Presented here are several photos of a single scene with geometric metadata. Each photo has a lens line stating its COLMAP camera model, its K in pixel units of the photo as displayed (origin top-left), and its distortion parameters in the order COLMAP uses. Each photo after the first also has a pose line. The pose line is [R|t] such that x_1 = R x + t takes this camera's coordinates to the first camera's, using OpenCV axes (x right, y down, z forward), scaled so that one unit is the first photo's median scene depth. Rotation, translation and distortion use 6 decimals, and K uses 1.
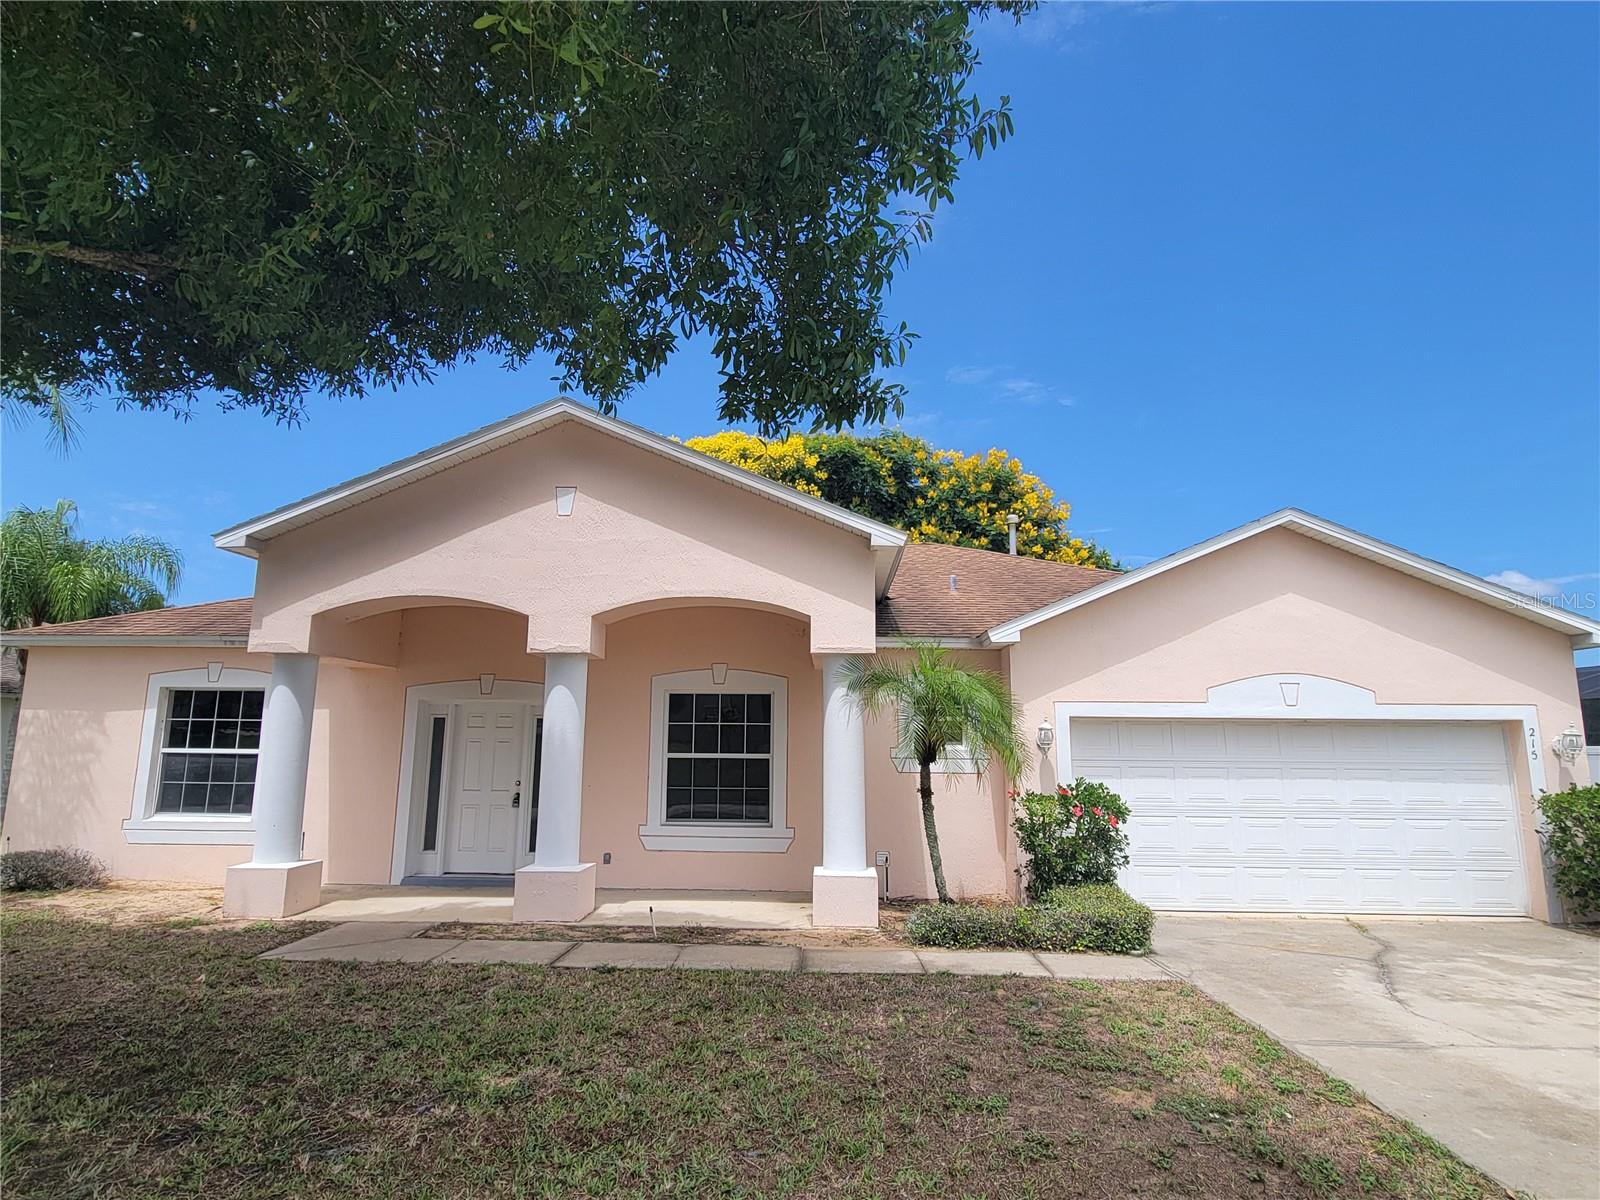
lens RADIAL K [[869.7, 0, 797.2], [0, 869.7, 616.0], [0, 0, 1]] dist [0.004913, 0.000805]
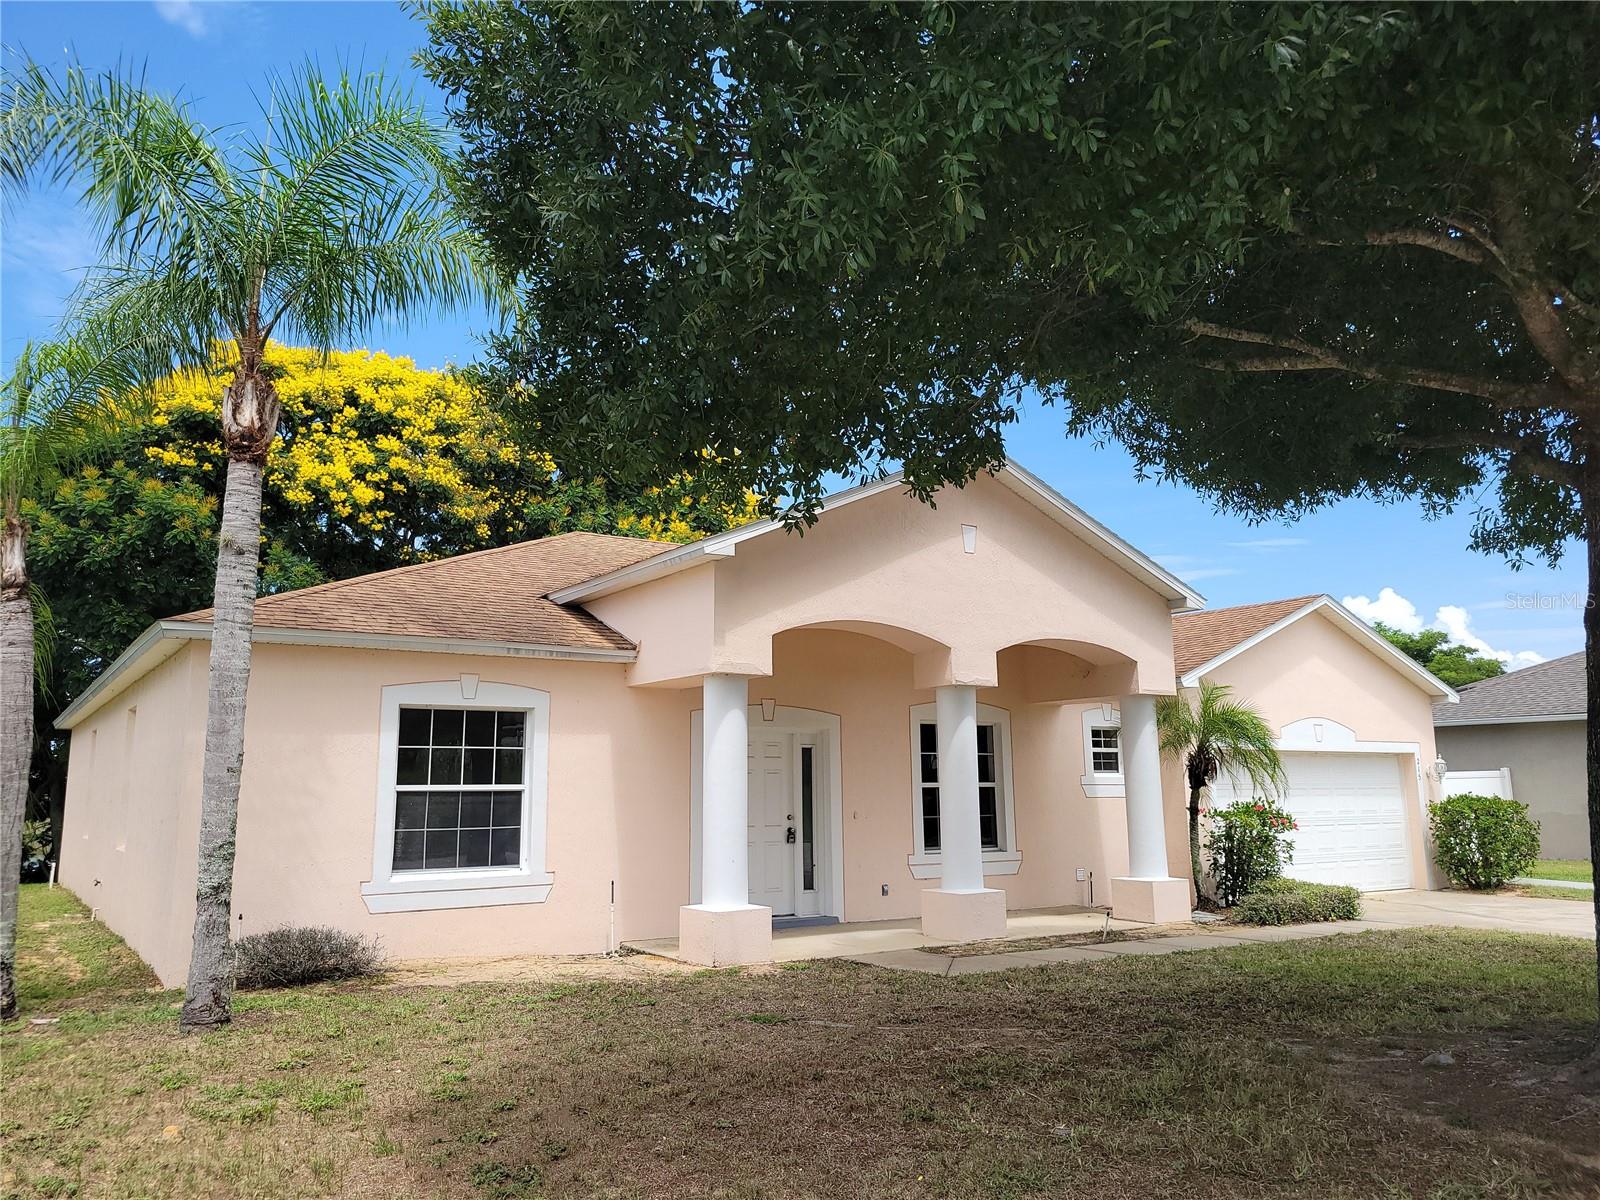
lens RADIAL K [[1192.7, 0, 793.3], [0, 1192.7, 606.5], [0, 0, 1]] dist [0.039804, -0.001919]
pose [[0.813991, 0.072692, 0.576310, -1.106939], [-0.070177, 0.997178, -0.026658, 0.001469], [-0.576622, -0.018744, 0.816796, -0.041068]]
